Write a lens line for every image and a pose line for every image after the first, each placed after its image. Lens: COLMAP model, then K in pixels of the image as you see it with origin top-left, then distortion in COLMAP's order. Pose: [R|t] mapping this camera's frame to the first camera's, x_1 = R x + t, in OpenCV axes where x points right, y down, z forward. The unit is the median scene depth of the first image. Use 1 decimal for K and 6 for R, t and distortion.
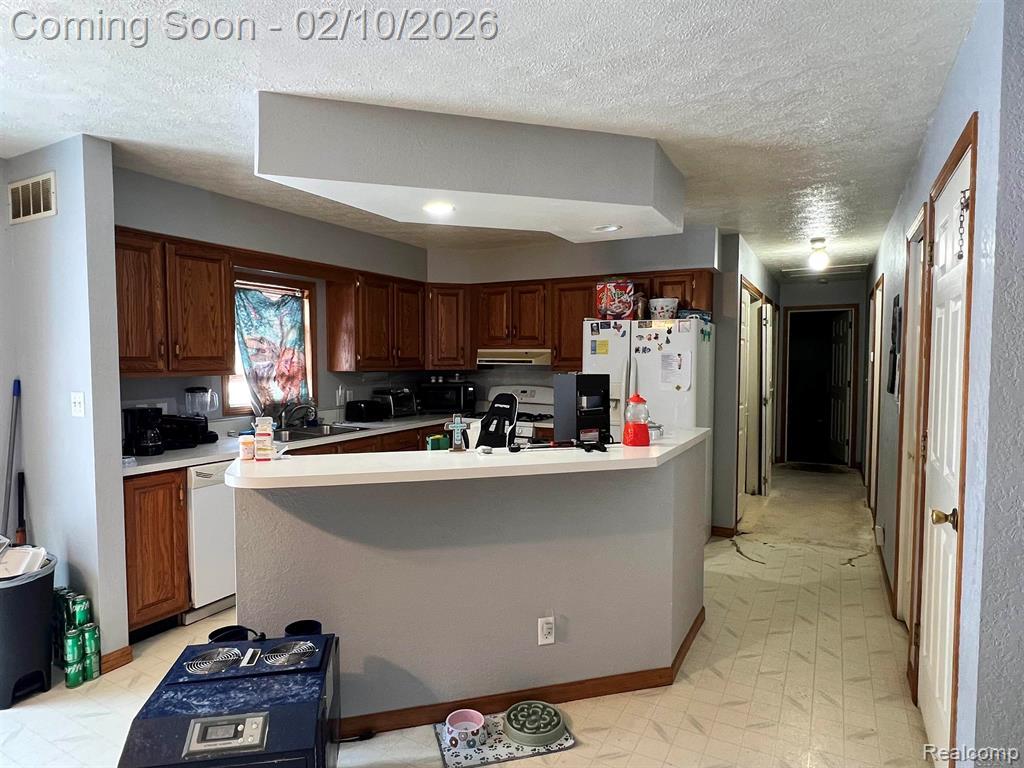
lens RADIAL K [[593.2, 0, 511.4], [0, 593.2, 387.4], [0, 0, 1]] dist [-0.002201, 0.000256]
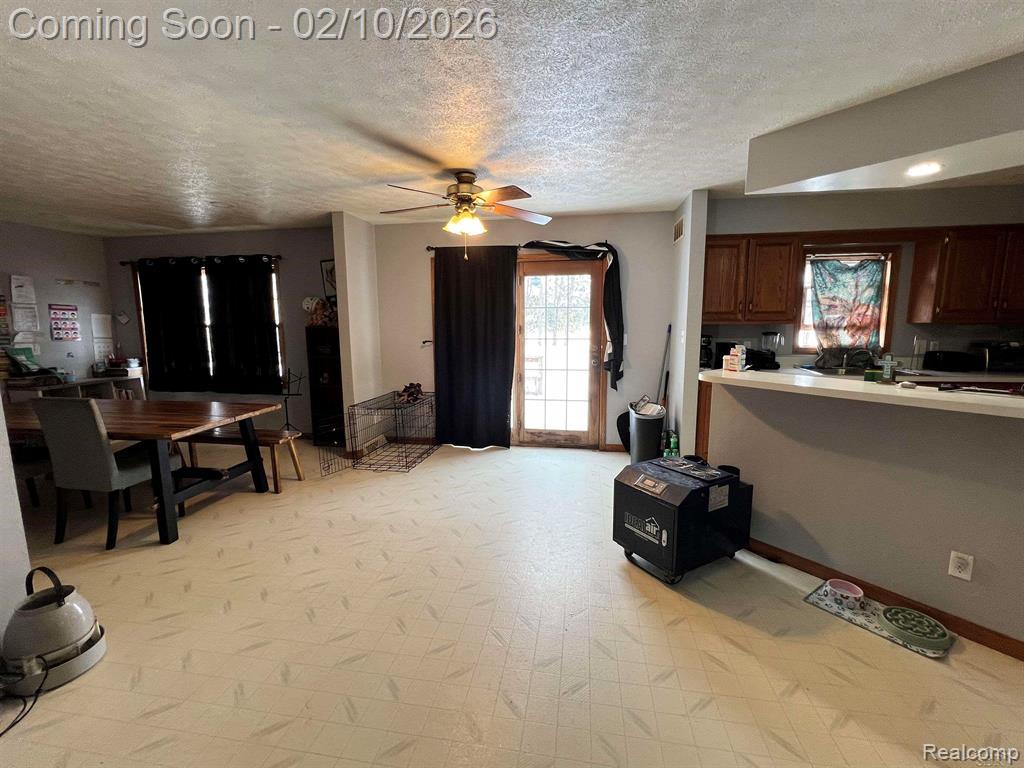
lens RADIAL K [[448.7, 0, 510.5], [0, 448.7, 382.7], [0, 0, 1]] dist [0.000081, 0.000476]
pose [[0.335826, 0.126250, -0.933425, 0.311783], [-0.041108, 0.991997, 0.119382, 0.017704], [0.941027, -0.001720, 0.338328, -0.010270]]
